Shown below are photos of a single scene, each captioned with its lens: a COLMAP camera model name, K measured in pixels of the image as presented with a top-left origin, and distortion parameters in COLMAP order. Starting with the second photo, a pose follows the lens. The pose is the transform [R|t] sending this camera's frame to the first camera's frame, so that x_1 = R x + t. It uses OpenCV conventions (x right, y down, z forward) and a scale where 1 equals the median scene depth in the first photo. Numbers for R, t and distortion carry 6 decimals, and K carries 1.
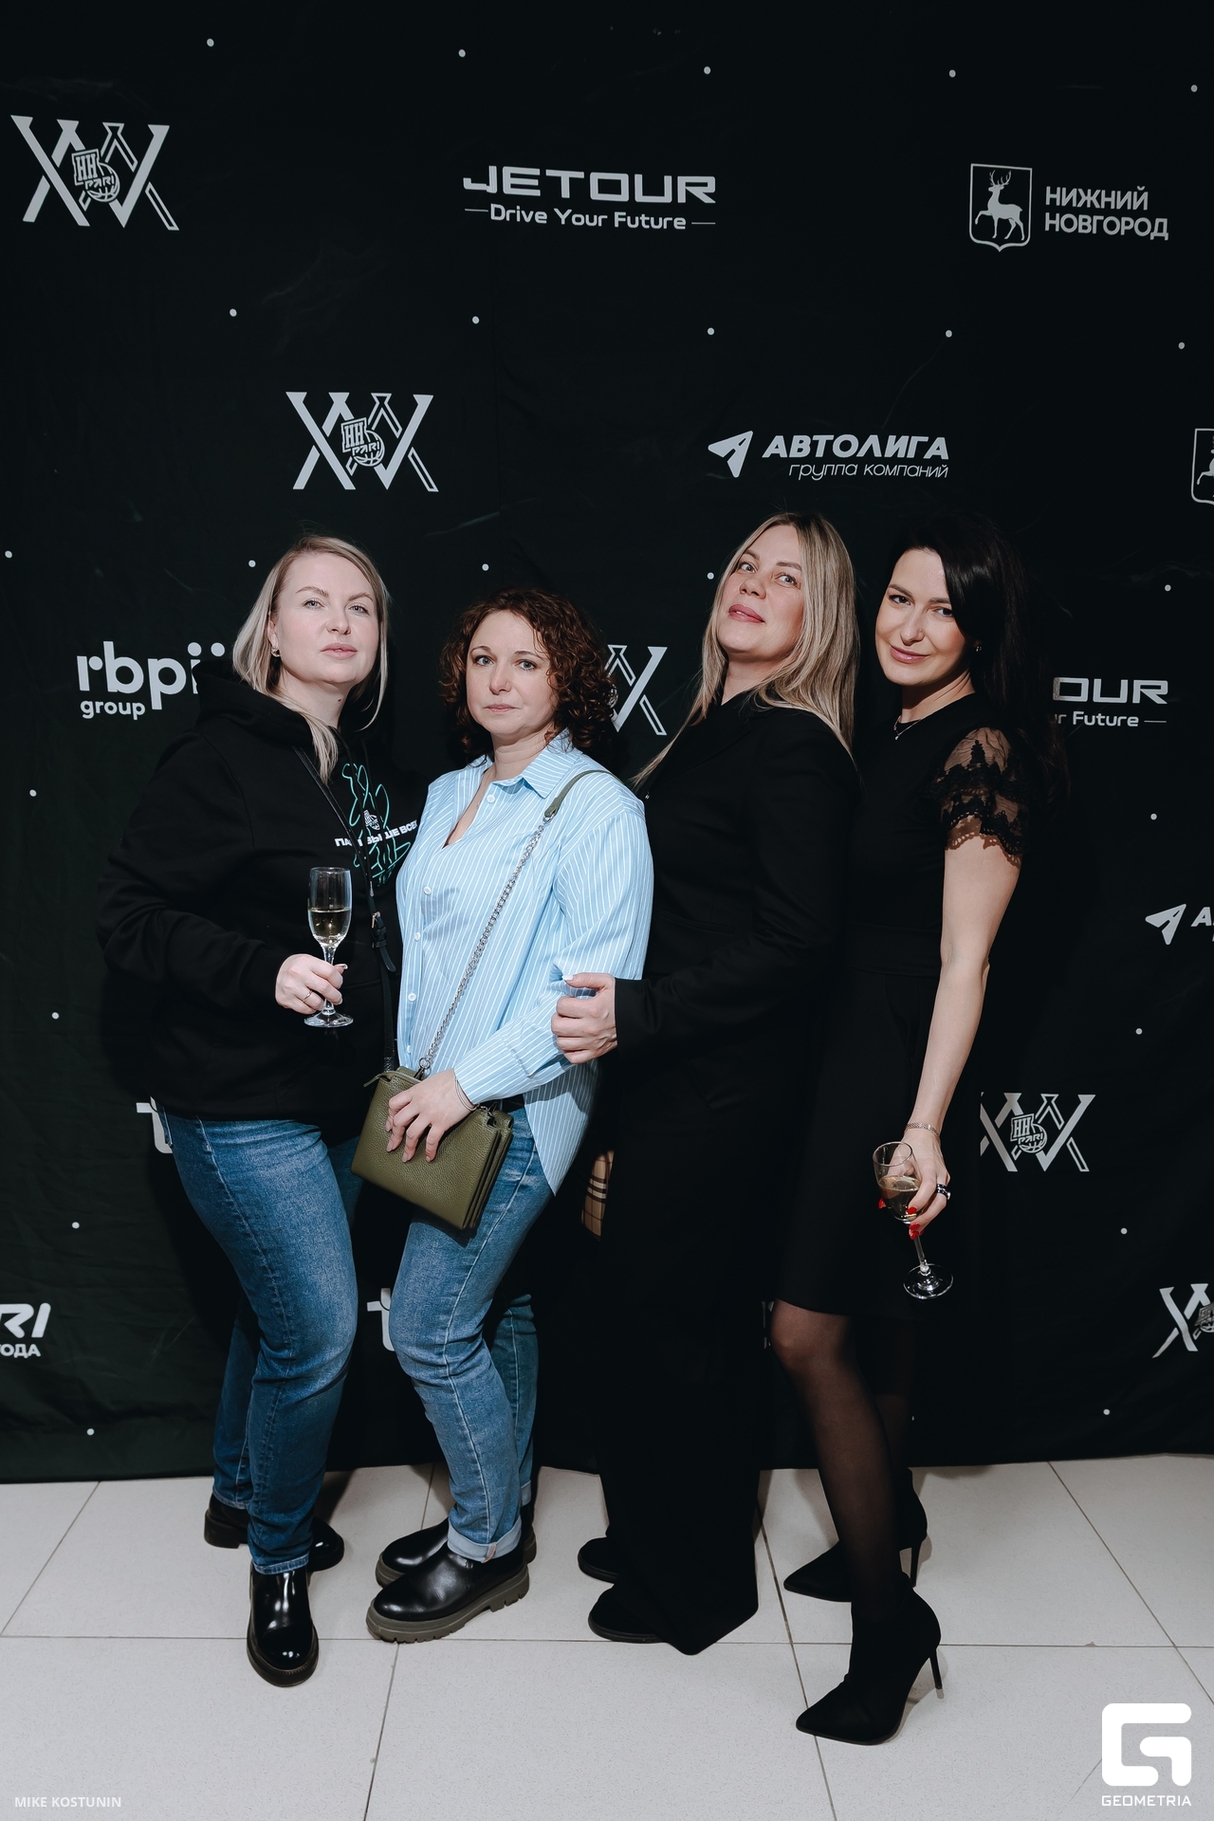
lens RADIAL K [[1270.9, 0, 607.0], [0, 1270.9, 910.5], [0, 0, 1]] dist [-0.057604, 0.083504]
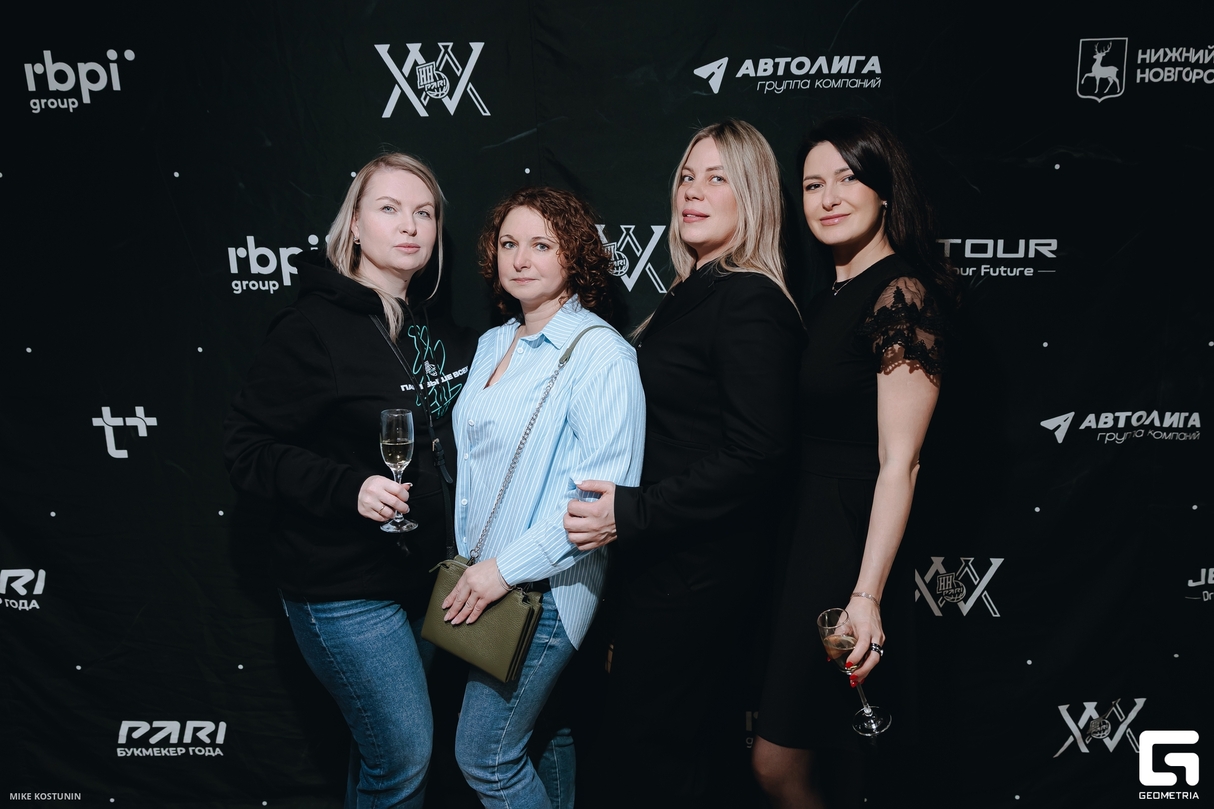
lens RADIAL K [[847.3, 0, 607.0], [0, 847.3, 404.5], [0, 0, 1]] dist [-0.057604, 0.083504]
pose [[0.997216, -0.021924, -0.071278, 0.056548], [0.022938, 0.999647, 0.013439, -0.041002], [0.070958, -0.015036, 0.997366, 0.139455]]
